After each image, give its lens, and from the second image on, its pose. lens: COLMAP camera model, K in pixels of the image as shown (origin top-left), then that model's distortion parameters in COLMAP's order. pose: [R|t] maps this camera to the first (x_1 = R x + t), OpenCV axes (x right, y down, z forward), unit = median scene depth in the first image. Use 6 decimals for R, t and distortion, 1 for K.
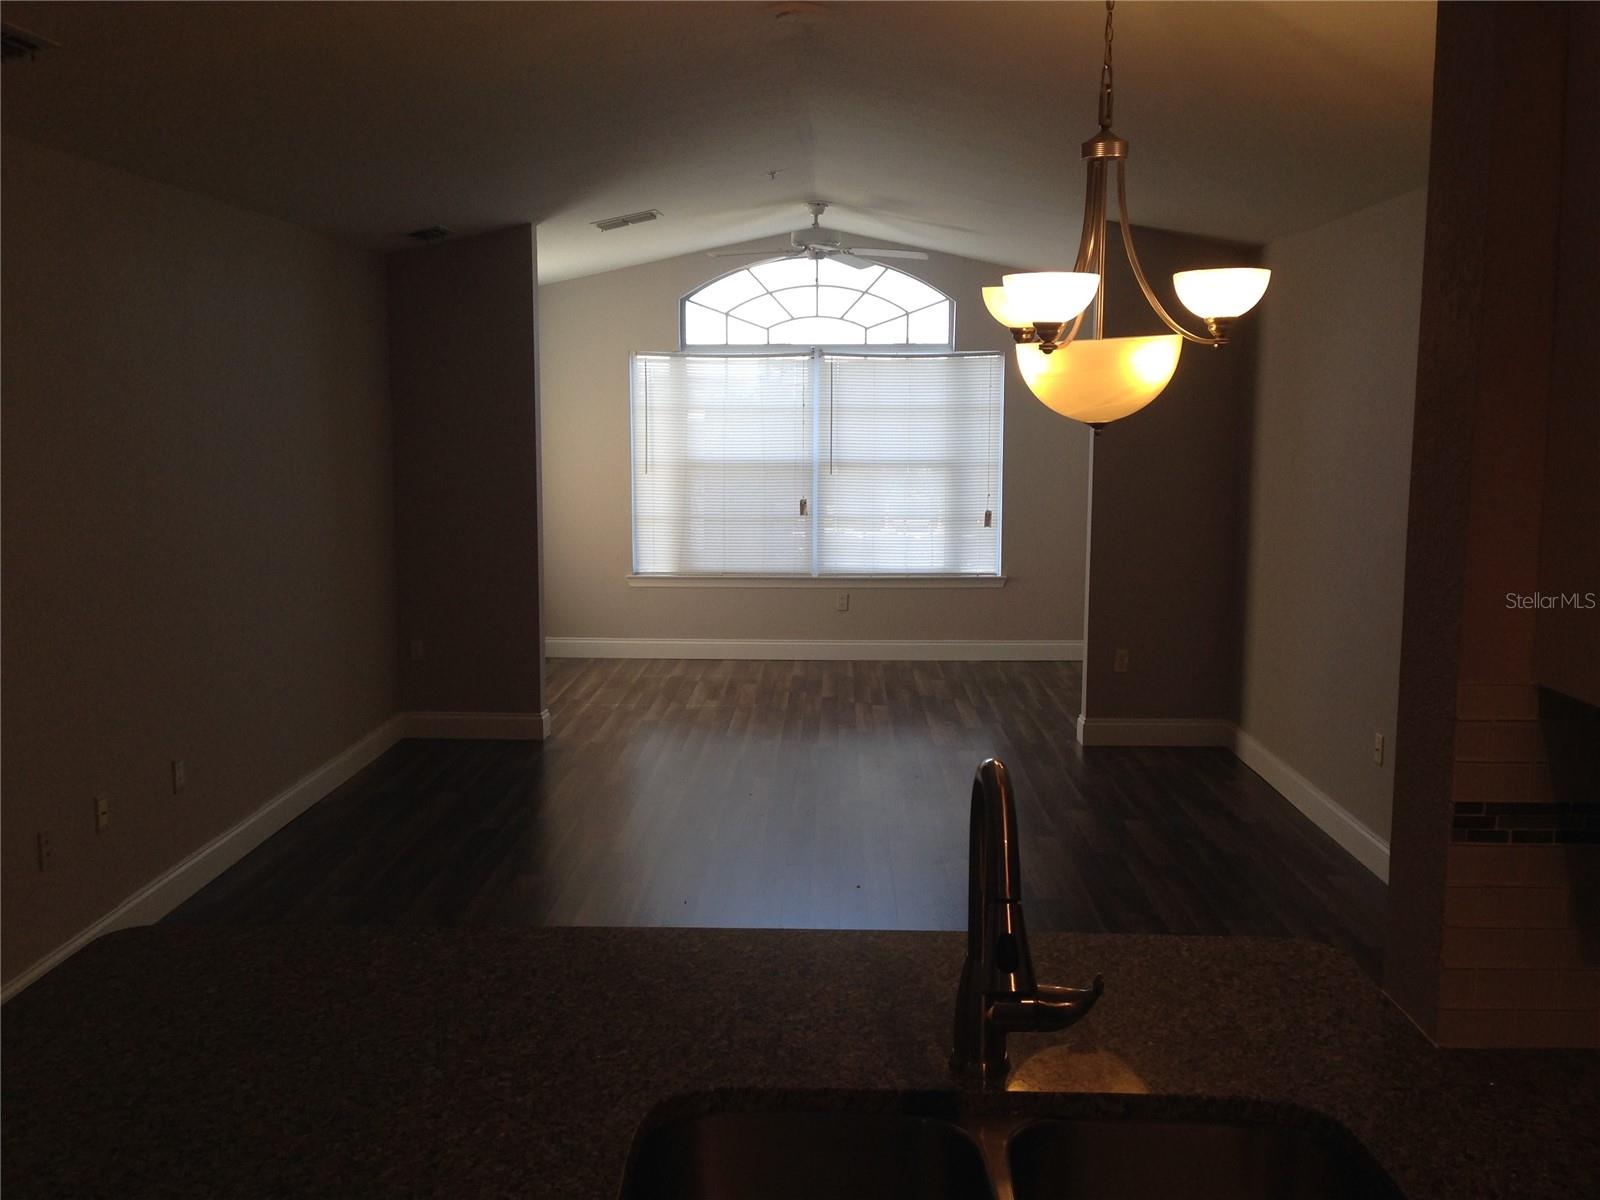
lens RADIAL K [[1494.0, 0, 762.3], [0, 1494.0, 633.9], [0, 0, 1]] dist [0.051293, -0.001244]
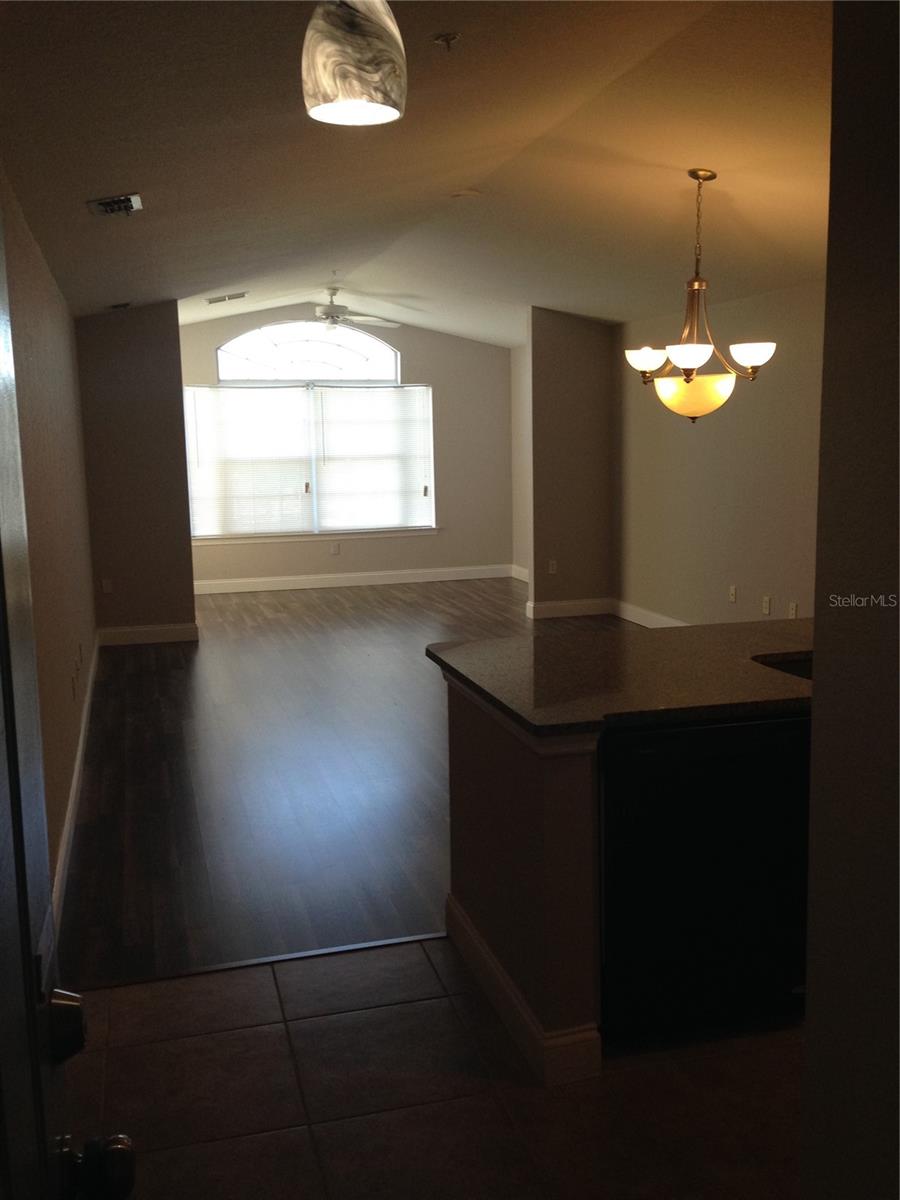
lens RADIAL K [[1120.5, 0, 450.0], [0, 1120.5, 600.0], [0, 0, 1]] dist [0.051293, -0.001244]
pose [[0.946707, -0.062655, 0.315943, -0.207153], [0.062038, 0.998001, 0.012021, 0.024845], [-0.316064, 0.008221, 0.948702, -0.124558]]
